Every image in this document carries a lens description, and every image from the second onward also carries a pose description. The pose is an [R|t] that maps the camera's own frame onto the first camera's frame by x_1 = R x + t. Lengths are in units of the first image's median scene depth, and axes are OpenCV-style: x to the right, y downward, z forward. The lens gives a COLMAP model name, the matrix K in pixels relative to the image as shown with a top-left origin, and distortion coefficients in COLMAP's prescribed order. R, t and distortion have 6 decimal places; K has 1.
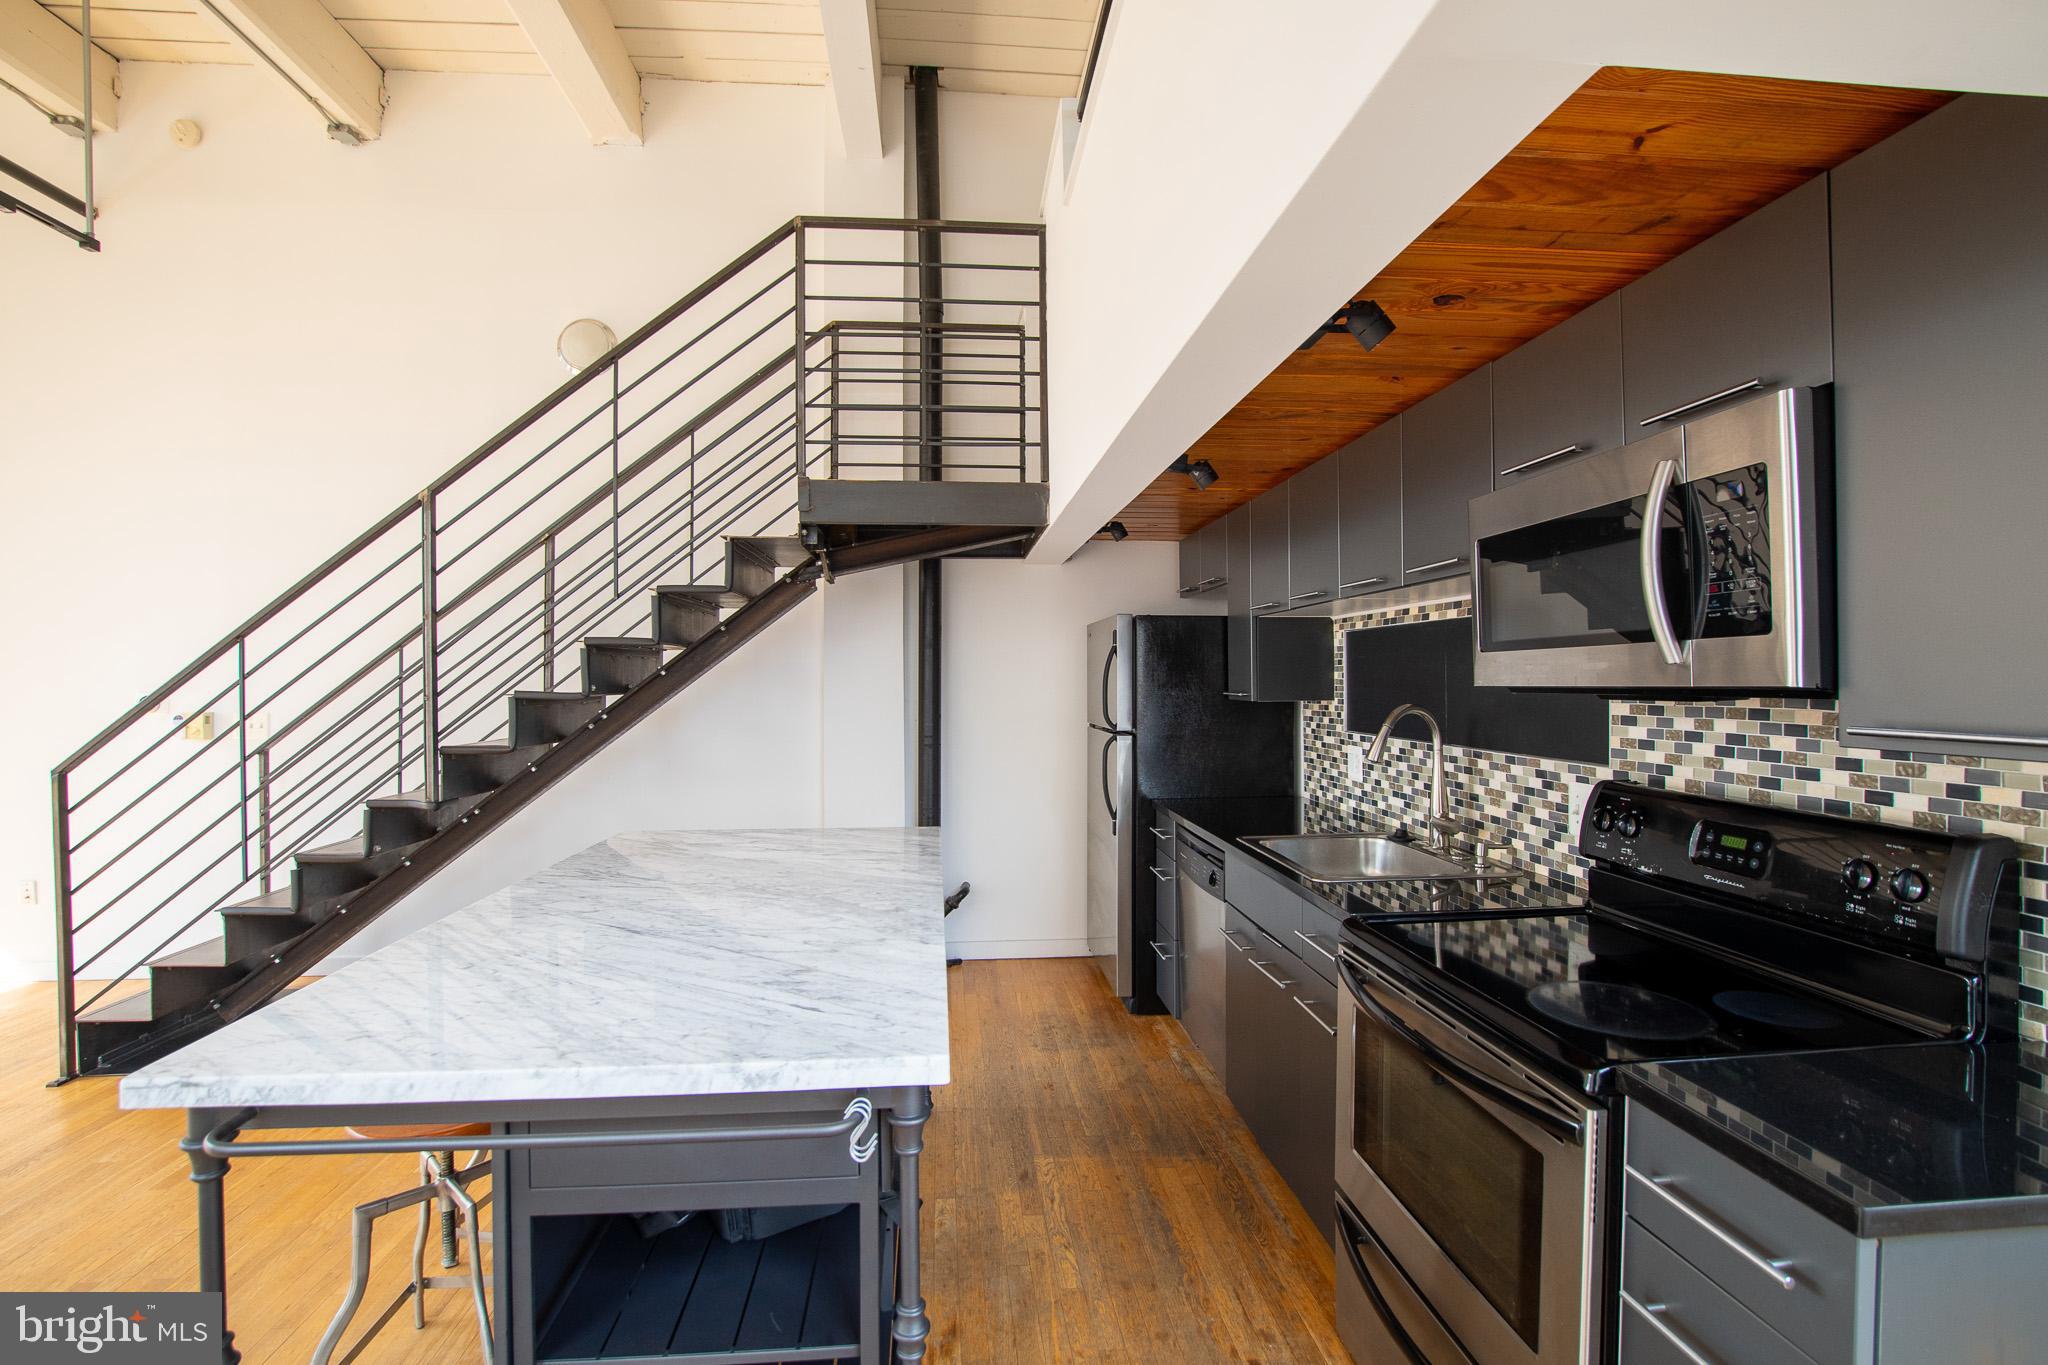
lens RADIAL K [[912.5, 0, 1046.3], [0, 912.5, 688.5], [0, 0, 1]] dist [-0.034670, 0.006966]
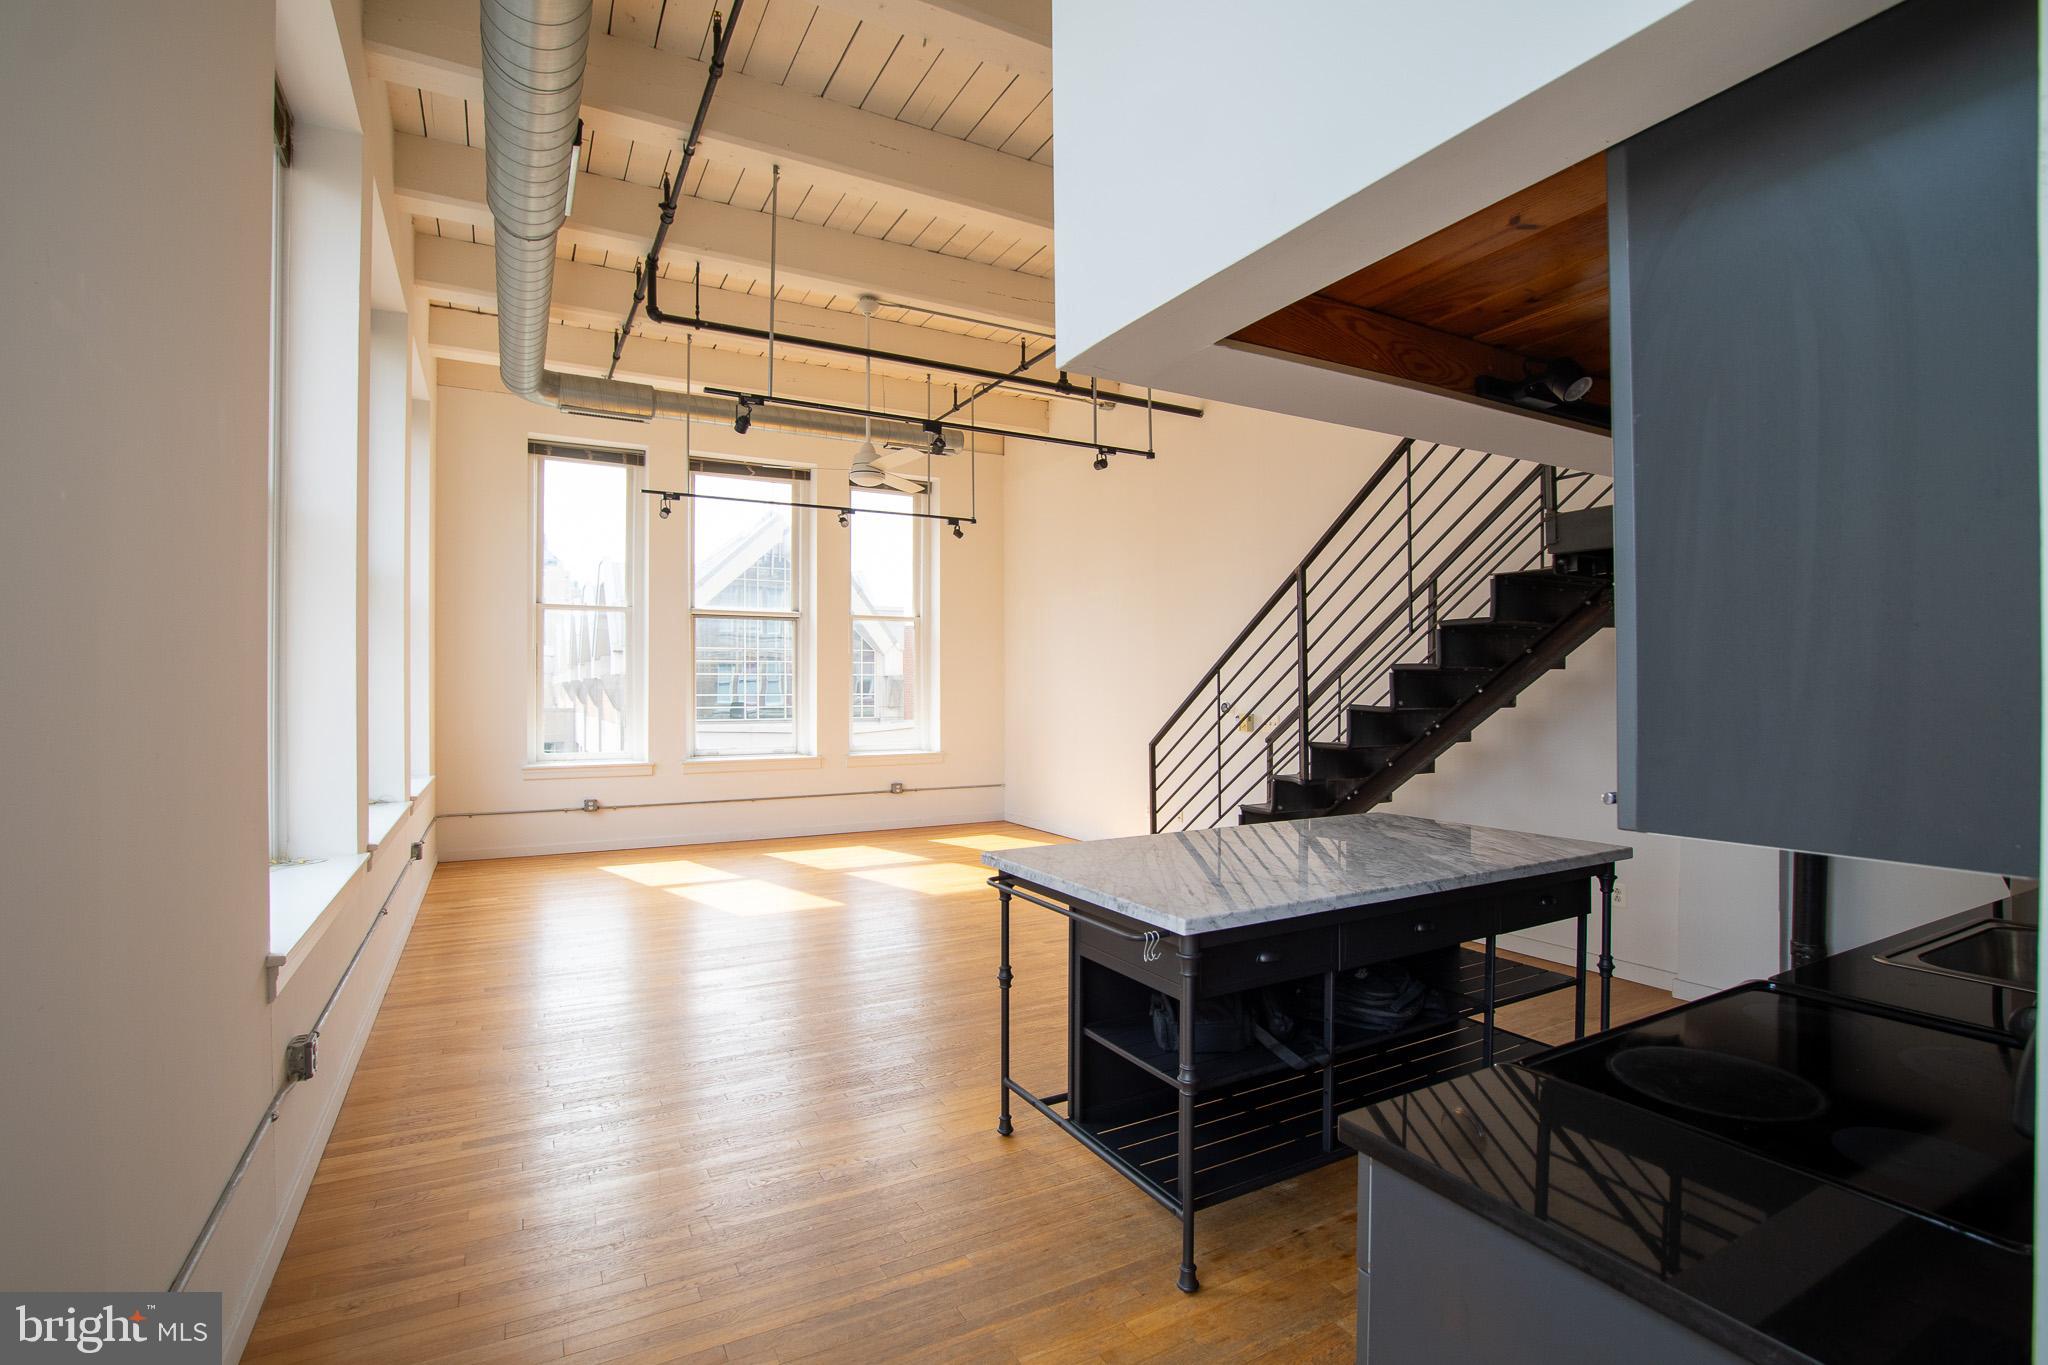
lens RADIAL K [[912.5, 0, 1055.7], [0, 912.5, 696.3], [0, 0, 1]] dist [-0.034670, 0.006966]
pose [[0.436289, 0.008337, -0.899768, 0.795874], [-0.007625, 0.999955, 0.005568, -0.024551], [0.899774, 0.004432, 0.436333, -0.006653]]
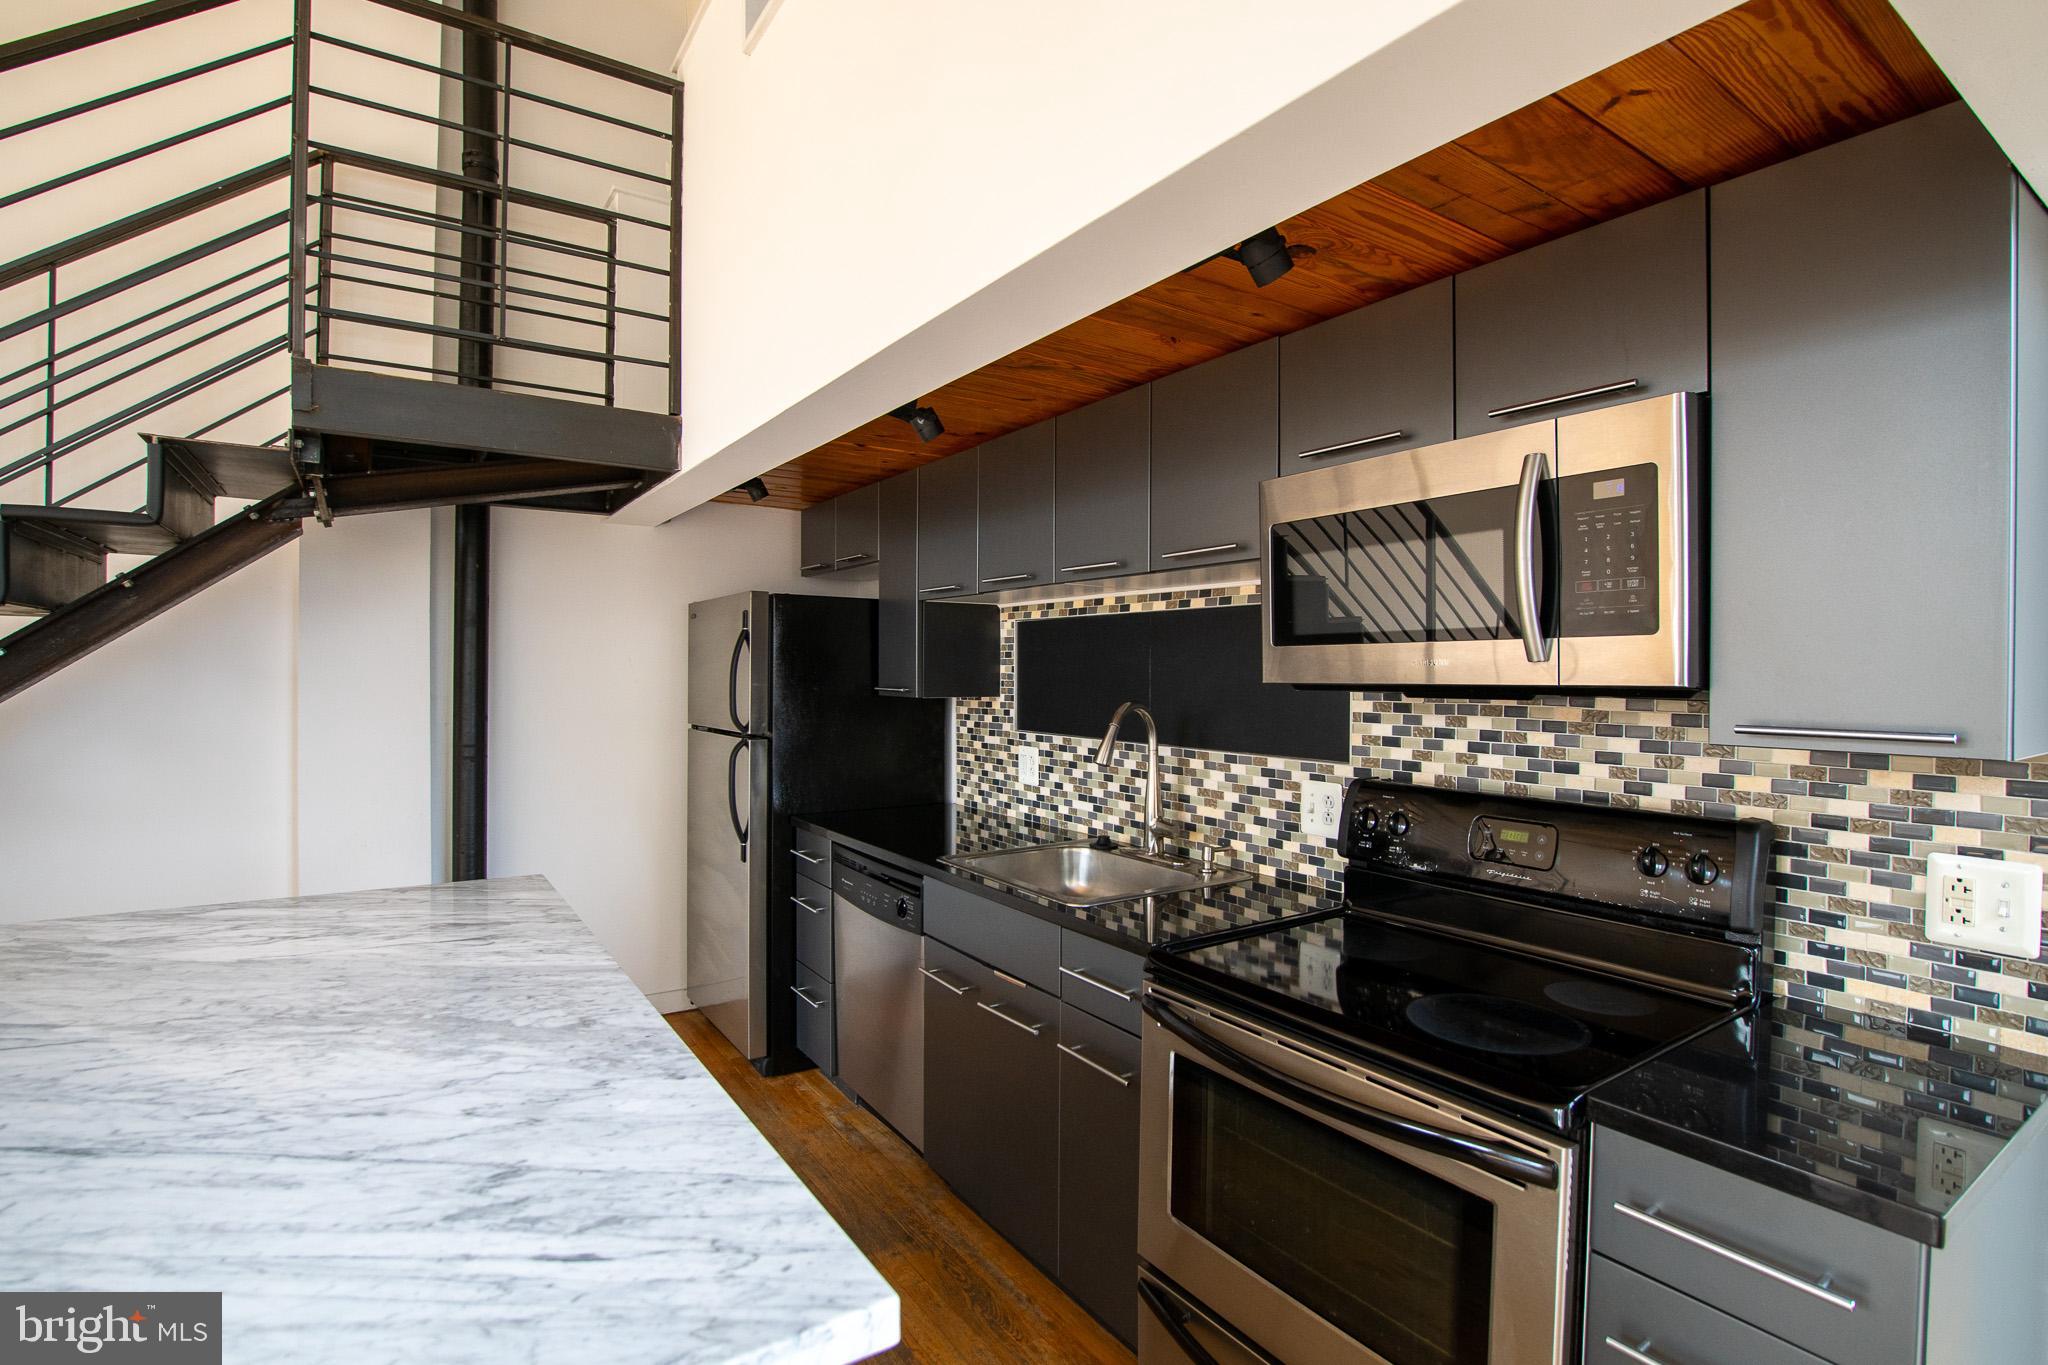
lens RADIAL K [[962.5, 0, 1040.2], [0, 962.5, 687.7], [0, 0, 1]] dist [-0.033633, 0.004157]
pose [[0.881871, 0.002605, 0.471484, -0.156628], [-0.005296, 0.999976, 0.004381, -0.000625], [-0.471461, -0.006361, 0.881864, 0.196394]]
